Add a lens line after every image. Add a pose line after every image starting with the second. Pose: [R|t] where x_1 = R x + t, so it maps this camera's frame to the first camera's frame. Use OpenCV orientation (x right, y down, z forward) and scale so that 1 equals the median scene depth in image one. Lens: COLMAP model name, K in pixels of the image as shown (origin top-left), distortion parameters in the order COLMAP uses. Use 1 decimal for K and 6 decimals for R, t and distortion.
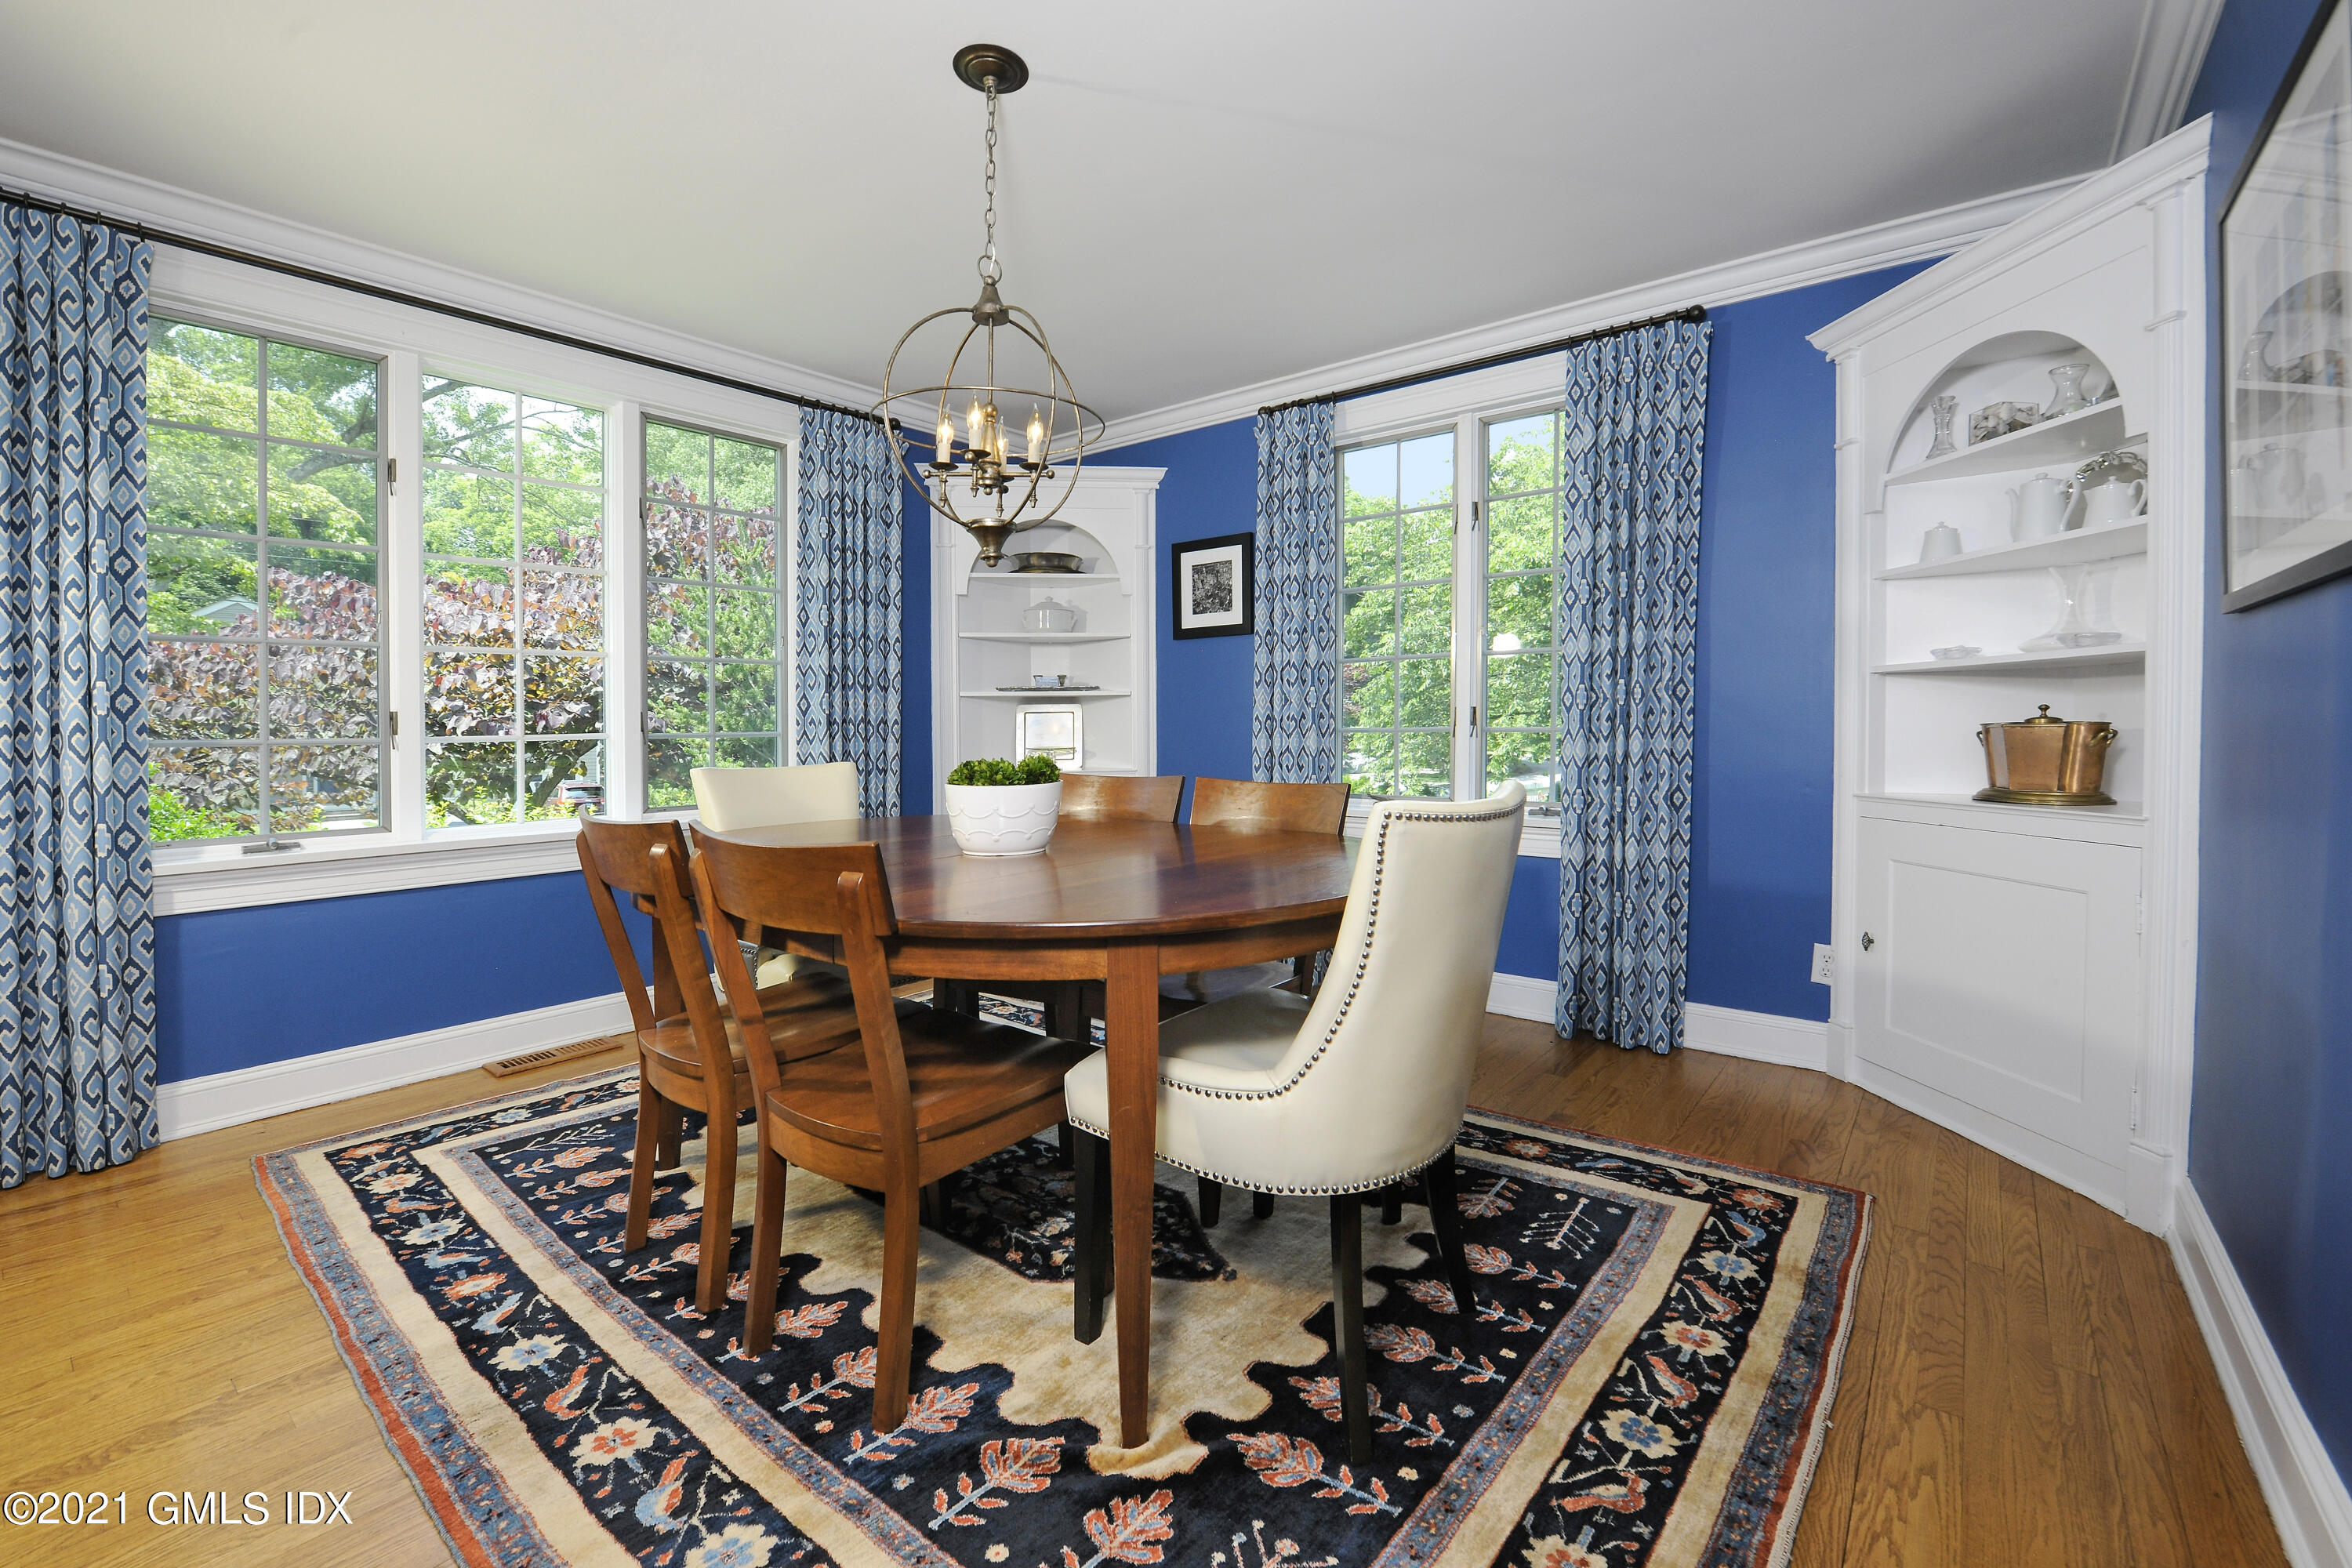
lens RADIAL K [[942.5, 0, 1179.0], [0, 942.5, 749.6], [0, 0, 1]] dist [0.002042, -0.010583]
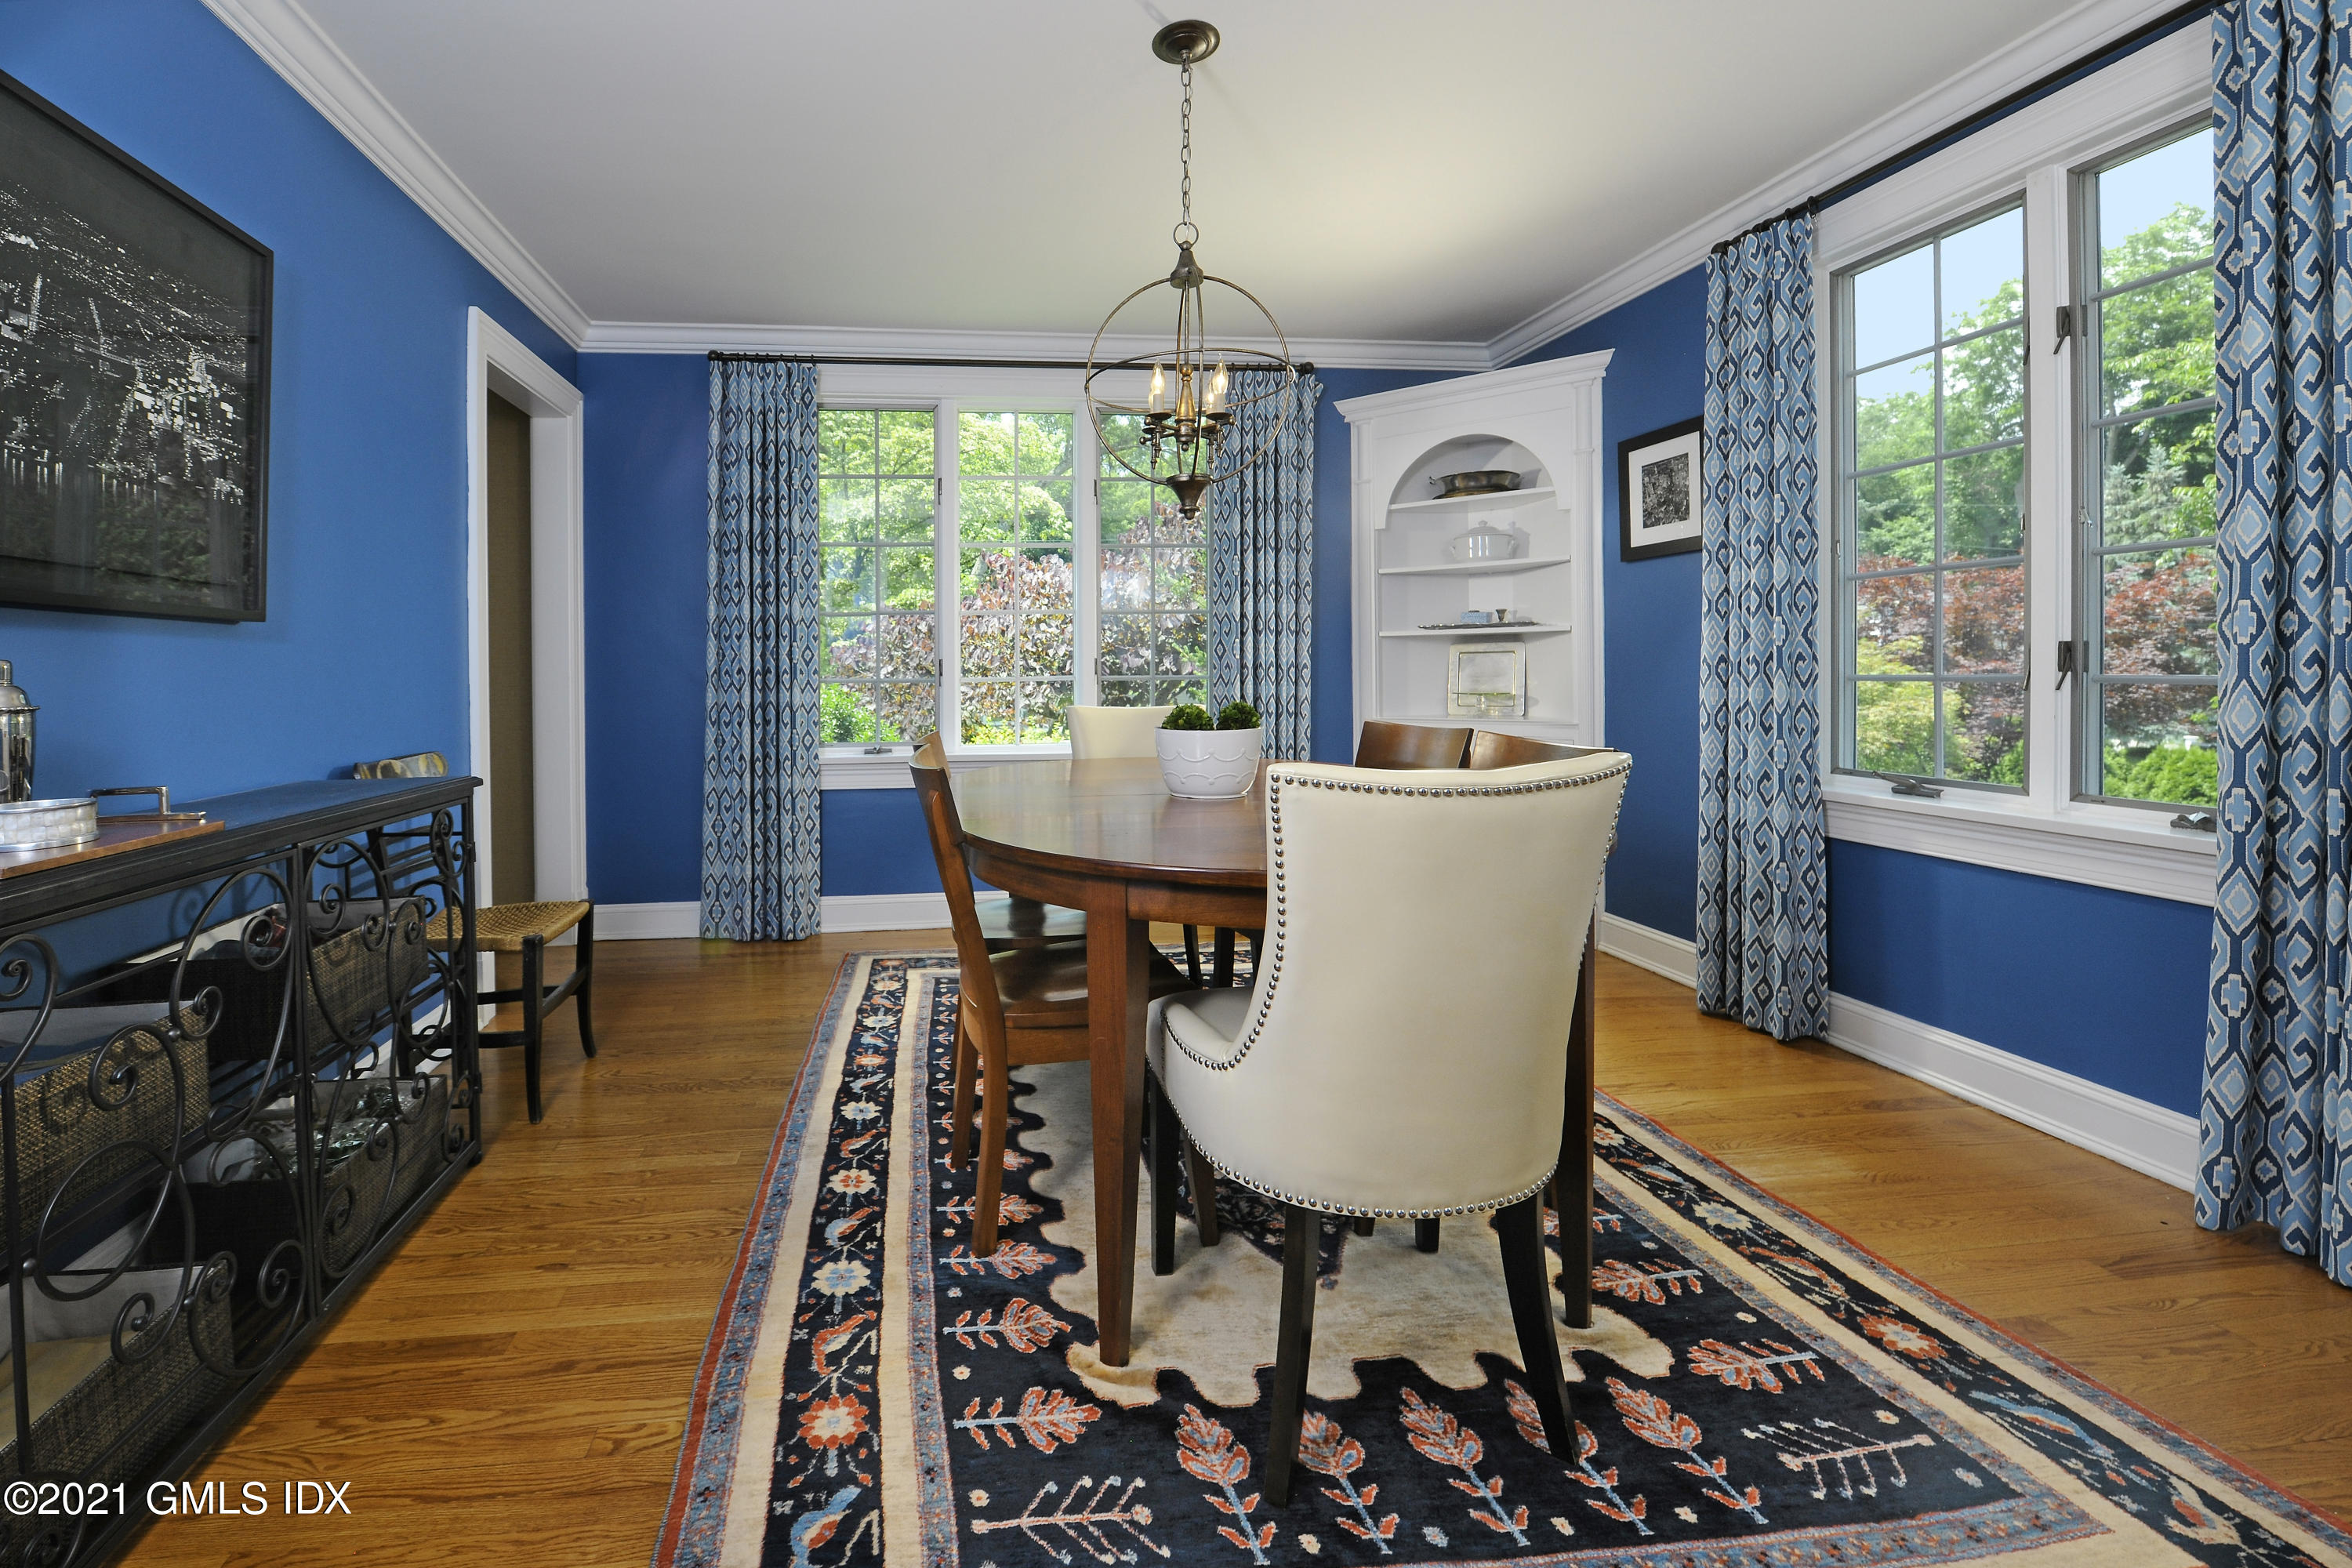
lens RADIAL K [[1064.0, 0, 1178.2], [0, 1064.0, 691.9], [0, 0, 1]] dist [-0.011817, -0.001609]
pose [[0.694162, 0.018780, -0.719574, 0.565679], [-0.016480, 0.999812, 0.010195, -0.014109], [0.719630, 0.004782, 0.694341, 0.157253]]
